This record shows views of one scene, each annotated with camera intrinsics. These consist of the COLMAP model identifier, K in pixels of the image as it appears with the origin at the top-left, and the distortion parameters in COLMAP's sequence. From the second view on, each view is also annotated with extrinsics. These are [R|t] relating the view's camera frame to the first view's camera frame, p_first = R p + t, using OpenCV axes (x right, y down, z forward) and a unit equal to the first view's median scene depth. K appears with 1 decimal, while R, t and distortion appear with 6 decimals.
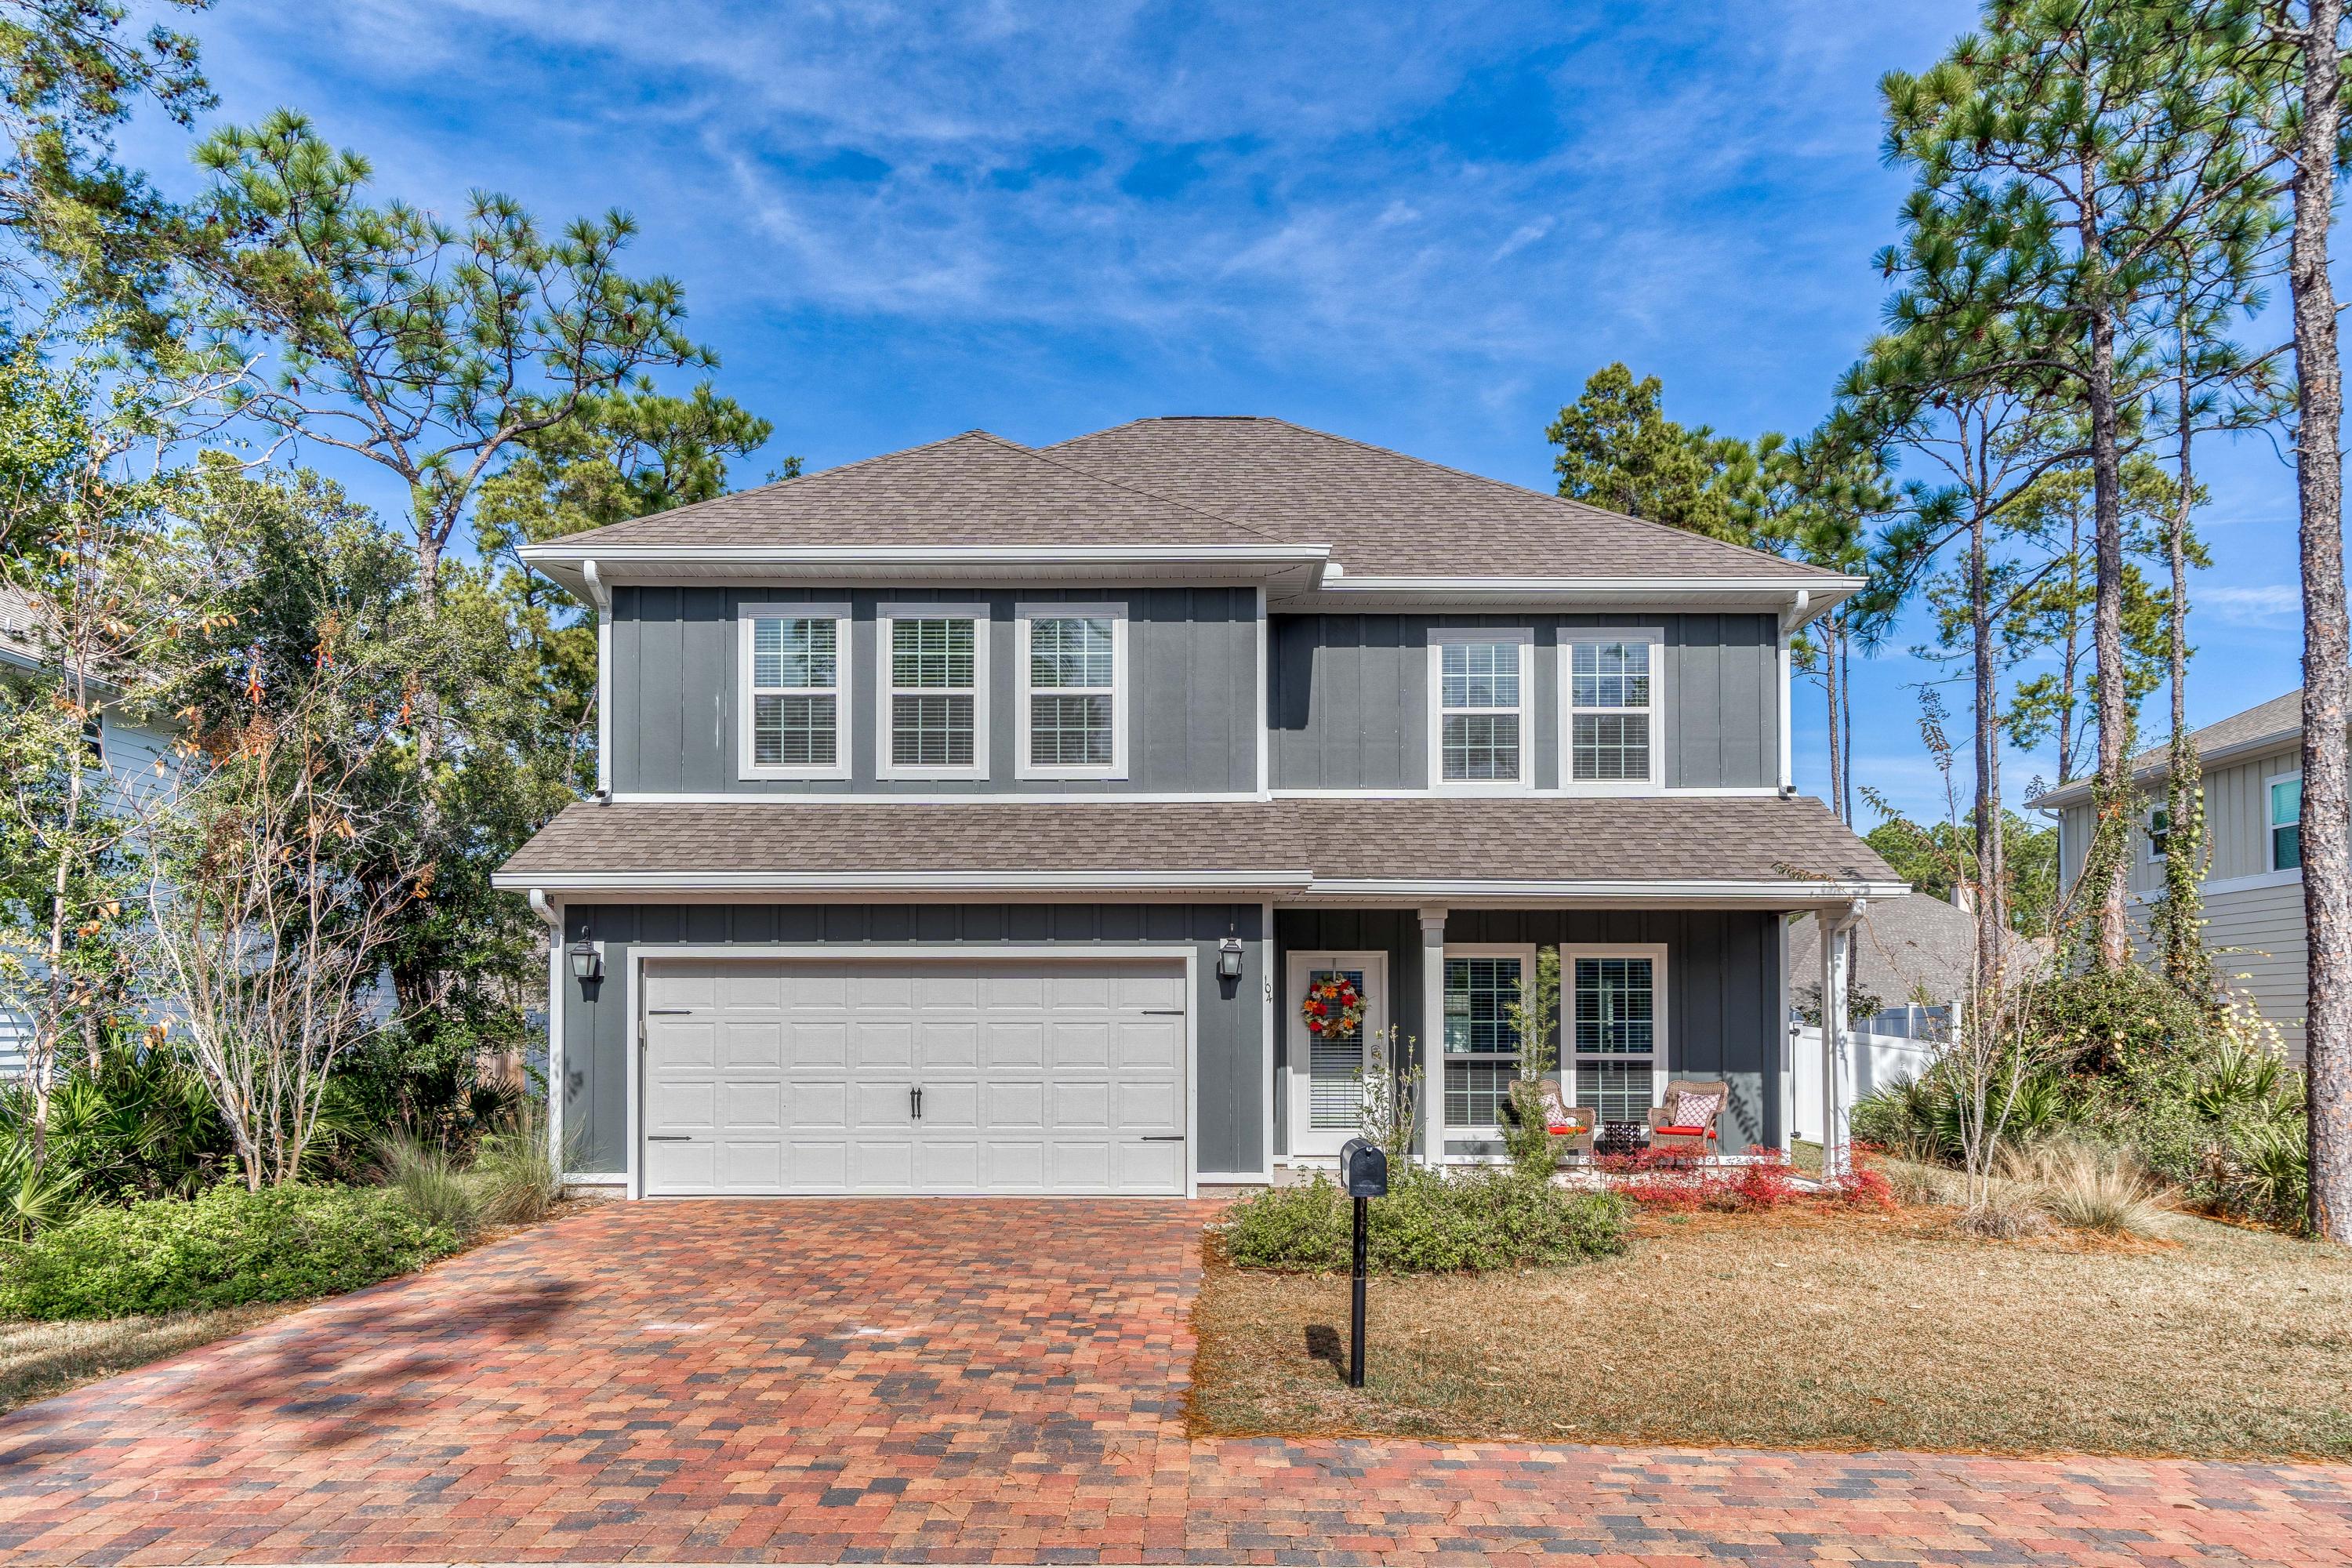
lens RADIAL K [[1690.3, 0, 1169.8], [0, 1690.3, 906.5], [0, 0, 1]] dist [0.020885, -0.000570]
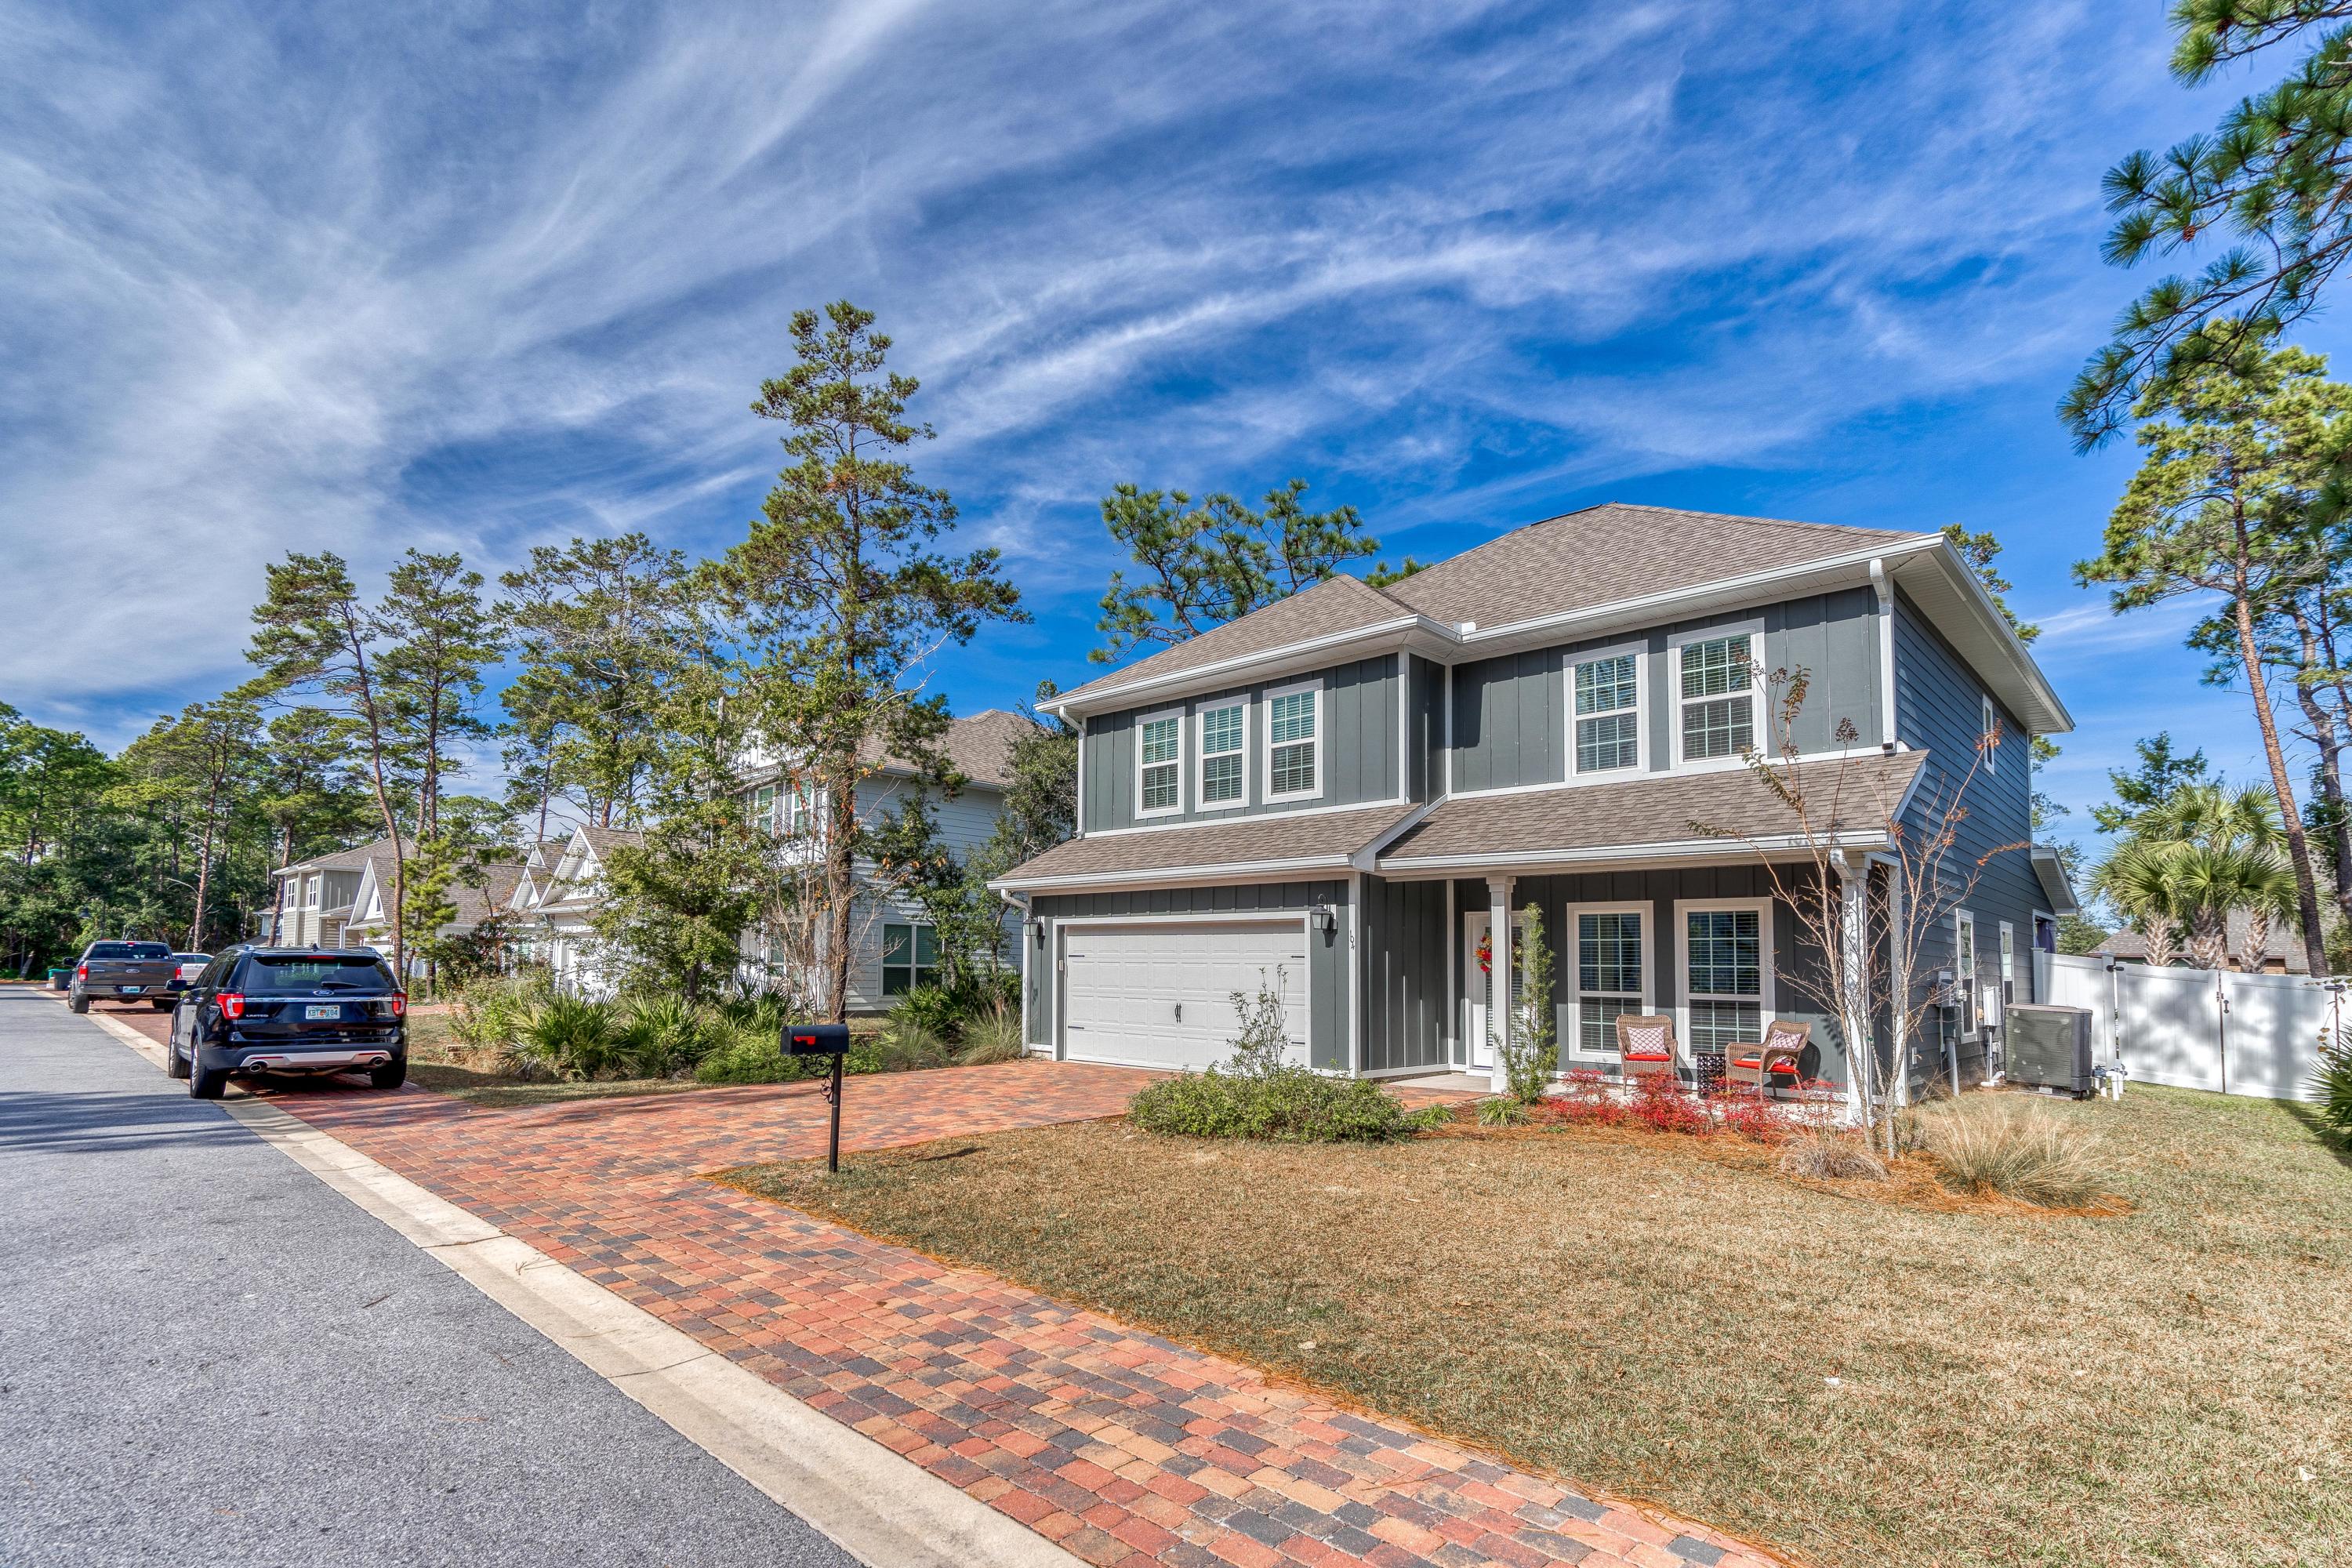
lens RADIAL K [[1130.1, 0, 1154.4], [0, 1130.1, 844.5], [0, 0, 1]] dist [0.000360, 0.018218]
pose [[0.727325, -0.065857, -0.683126, 0.534974], [0.036106, 0.997679, -0.057740, 0.016541], [0.685343, 0.017331, 0.728014, 0.184716]]
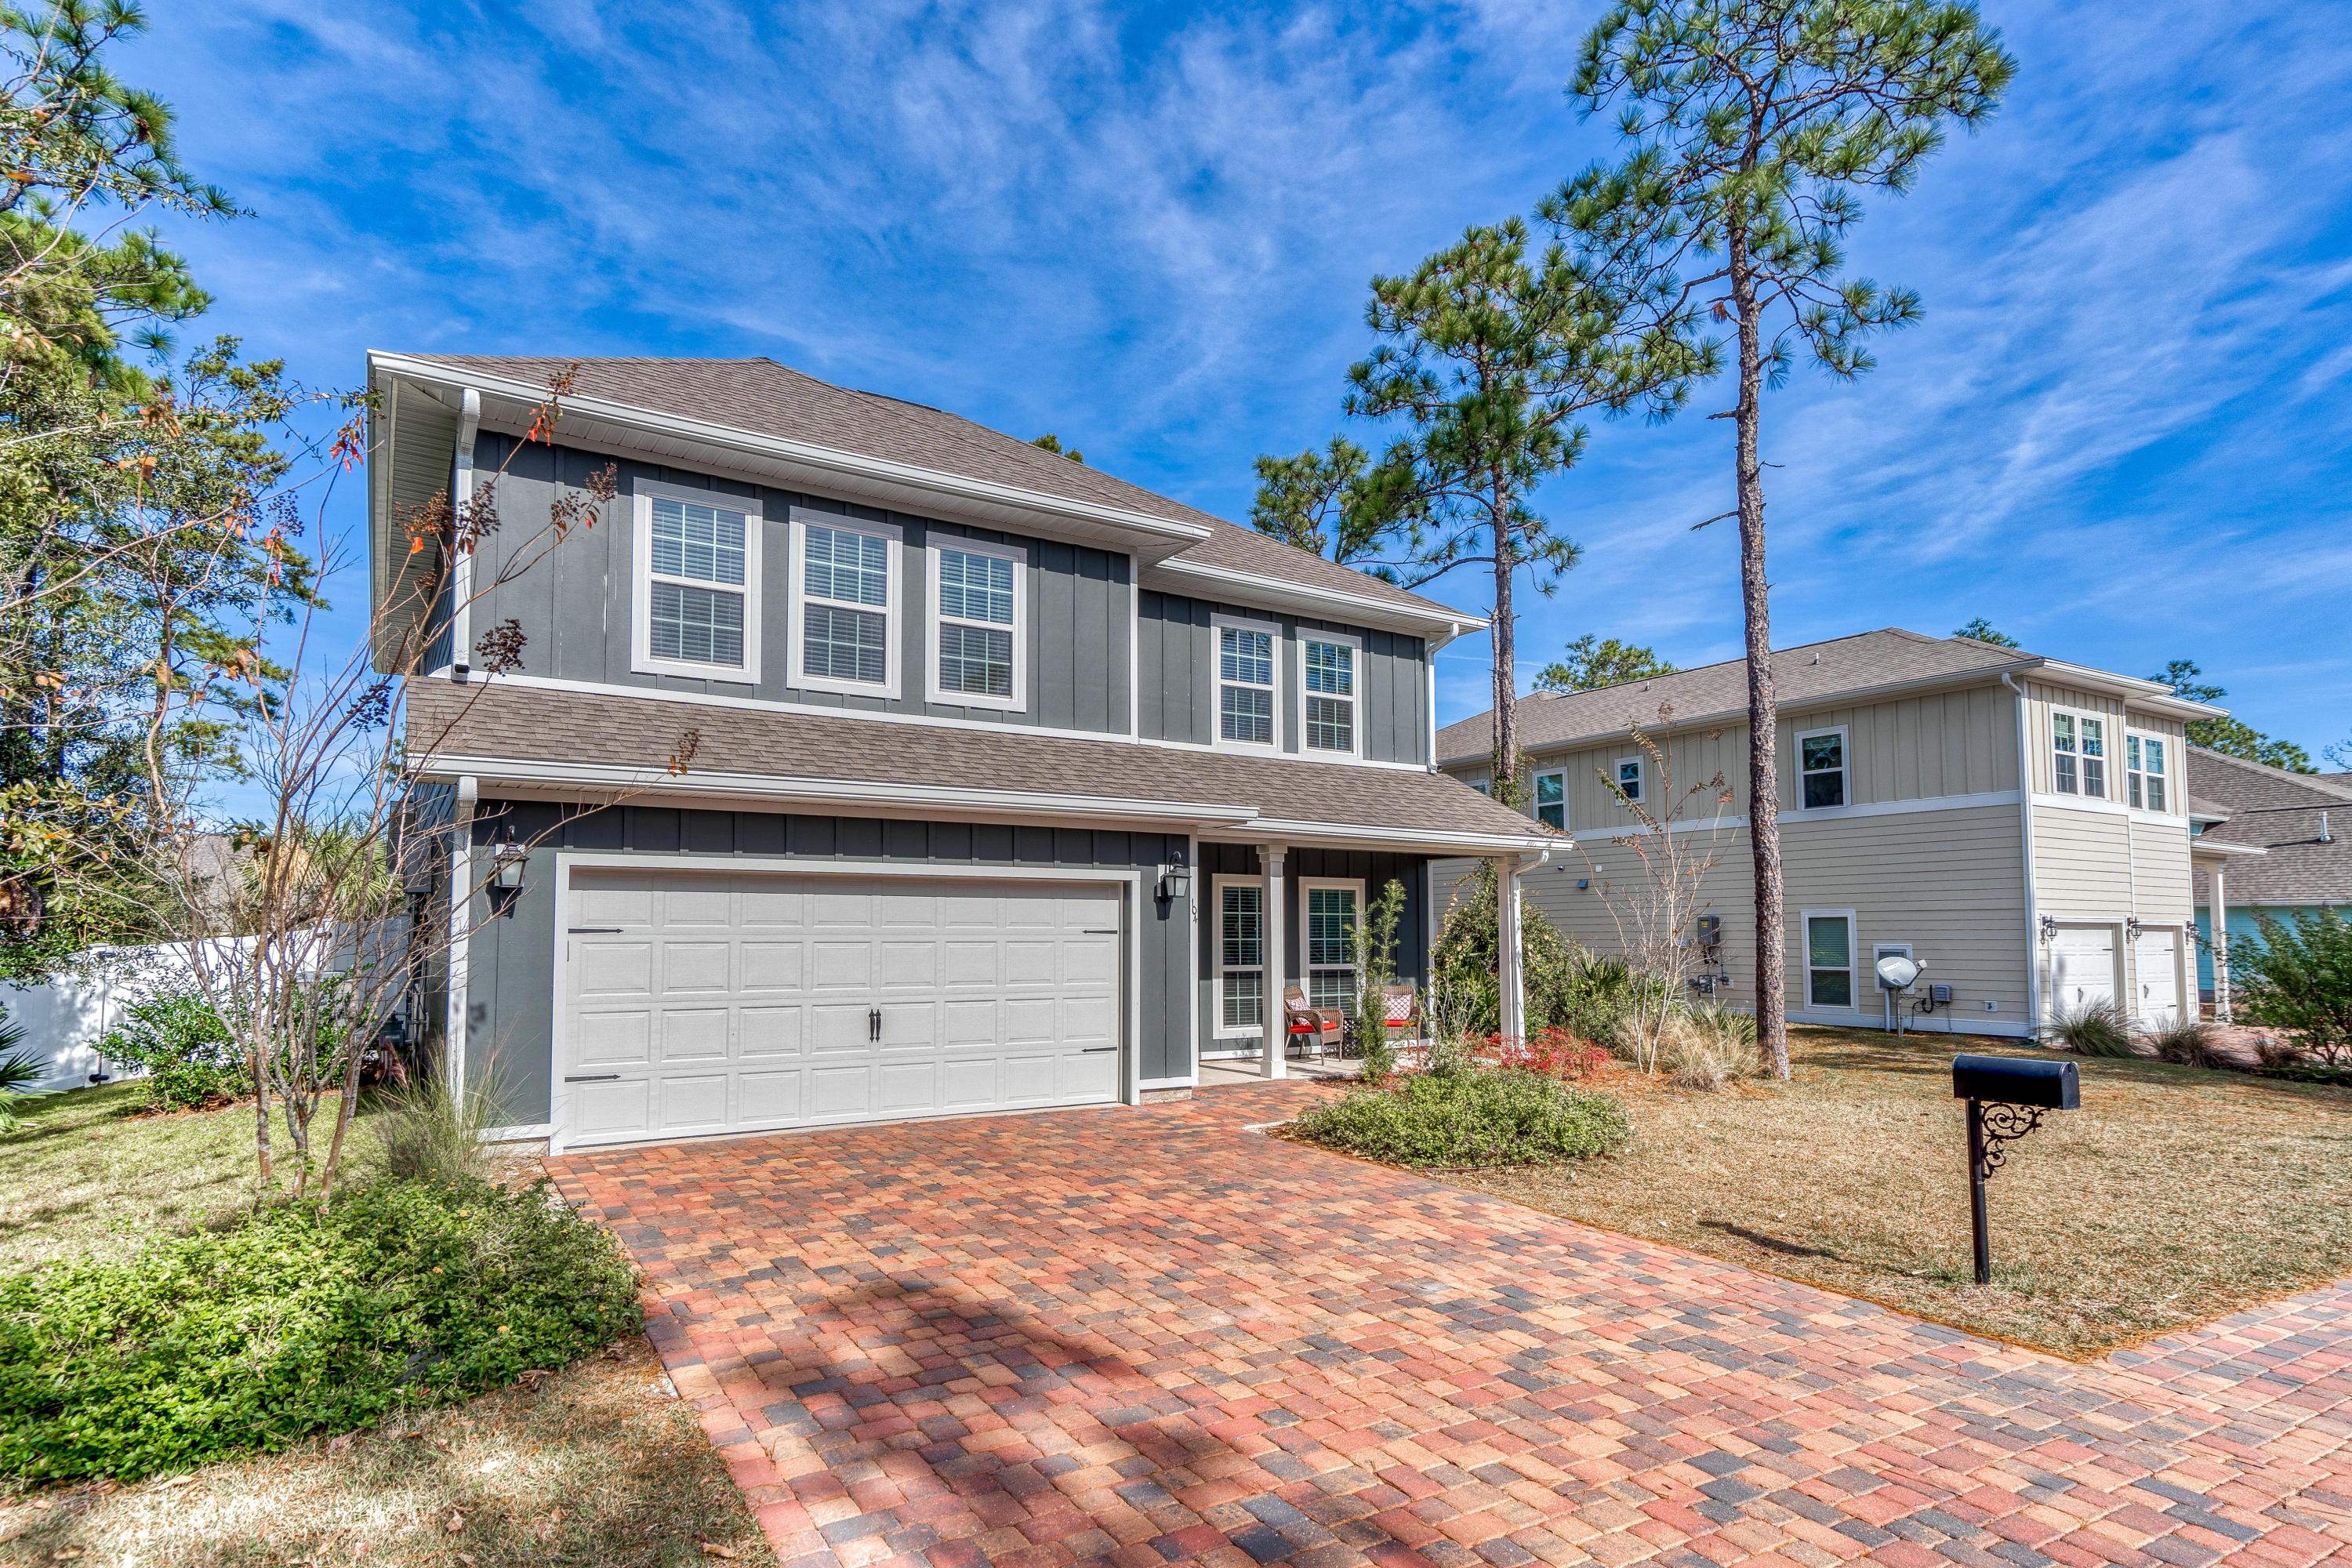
lens RADIAL K [[1261.7, 0, 1175.1], [0, 1261.7, 814.9], [0, 0, 1]] dist [0.033697, 0.000481]
pose [[0.838713, 0.052523, 0.542035, -0.373794], [-0.037337, 0.998542, -0.038986, 0.016827], [-0.543292, 0.012460, 0.839451, 0.278180]]
